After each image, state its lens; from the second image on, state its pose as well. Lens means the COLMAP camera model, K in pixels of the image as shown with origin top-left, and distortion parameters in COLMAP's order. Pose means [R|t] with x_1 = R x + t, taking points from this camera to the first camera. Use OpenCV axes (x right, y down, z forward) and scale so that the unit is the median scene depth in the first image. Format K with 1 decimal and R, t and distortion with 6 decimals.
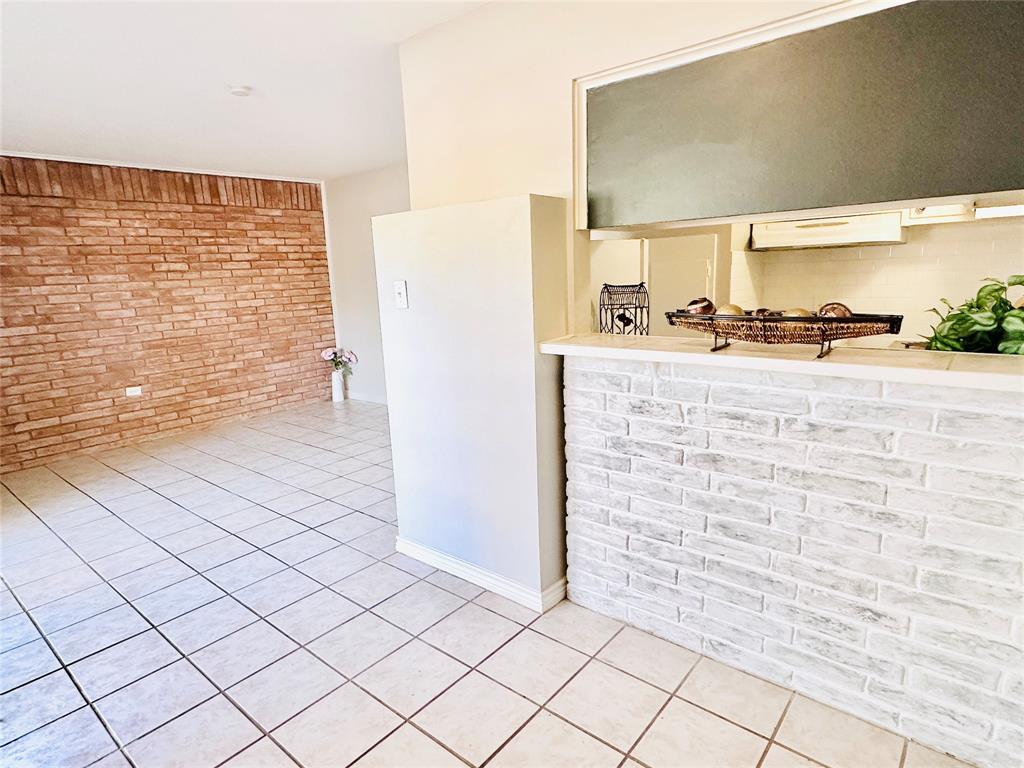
lens RADIAL K [[567.3, 0, 510.7], [0, 567.3, 389.5], [0, 0, 1]] dist [-0.012487, 0.002918]
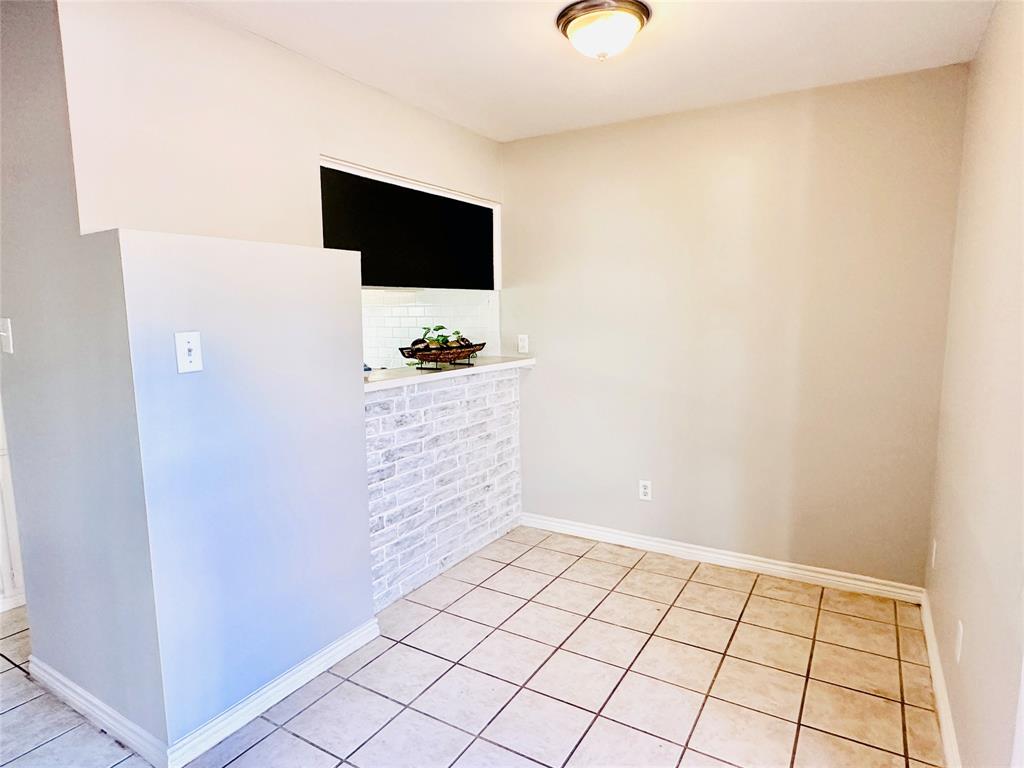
lens RADIAL K [[597.2, 0, 503.9], [0, 597.2, 390.8], [0, 0, 1]] dist [0.010297, -0.003374]
pose [[-0.132978, -0.099955, 0.986066, -0.513182], [0.217257, 0.967765, 0.127399, -0.070968], [-0.967014, 0.231171, -0.106975, 0.384545]]
